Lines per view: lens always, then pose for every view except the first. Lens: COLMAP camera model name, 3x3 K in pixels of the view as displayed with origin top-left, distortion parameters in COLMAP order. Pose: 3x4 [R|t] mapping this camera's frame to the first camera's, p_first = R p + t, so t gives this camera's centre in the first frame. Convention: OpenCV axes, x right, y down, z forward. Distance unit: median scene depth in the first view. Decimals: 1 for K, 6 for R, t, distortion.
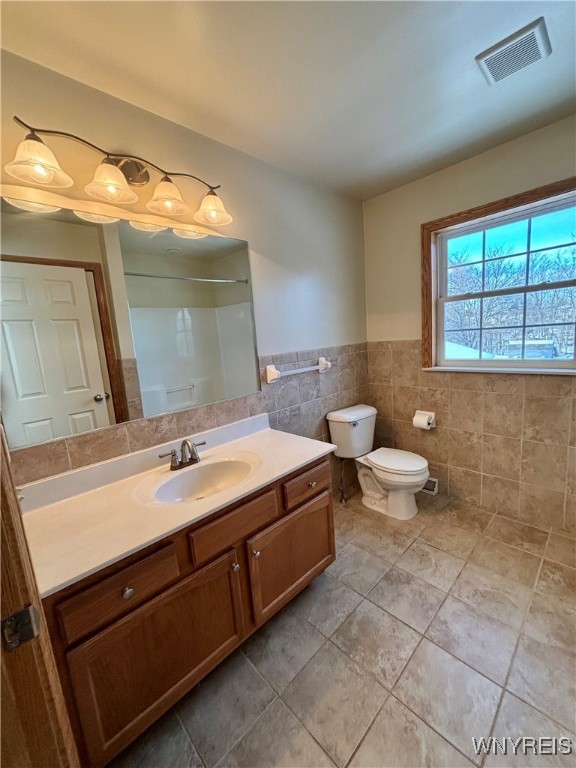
lens RADIAL K [[305.0, 0, 288.0], [0, 305.0, 384.0], [0, 0, 1]] dist [0.001100, 0.000324]
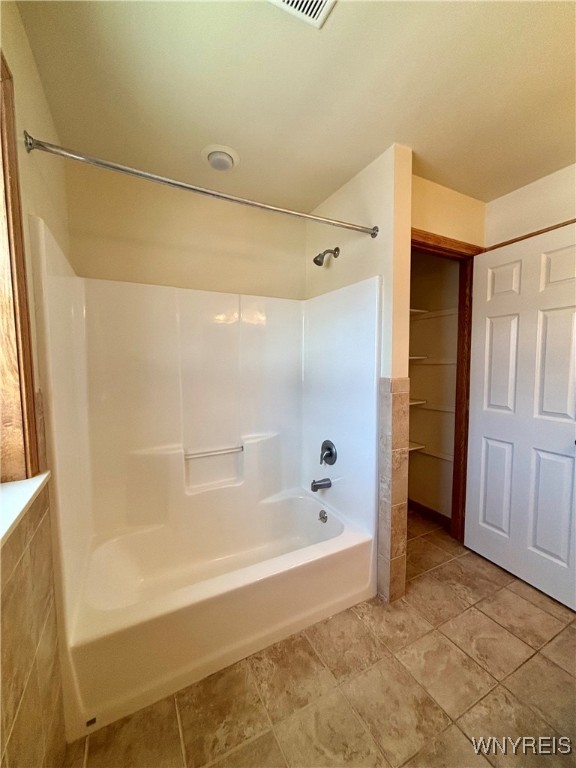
lens RADIAL K [[305.0, 0, 288.0], [0, 305.0, 384.0], [0, 0, 1]] dist [0.001100, 0.000324]
pose [[-0.954473, 0.062894, 0.291592, 0.562192], [0.124121, 0.972616, 0.196502, -0.290497], [-0.271248, 0.223748, -0.936142, 1.664047]]
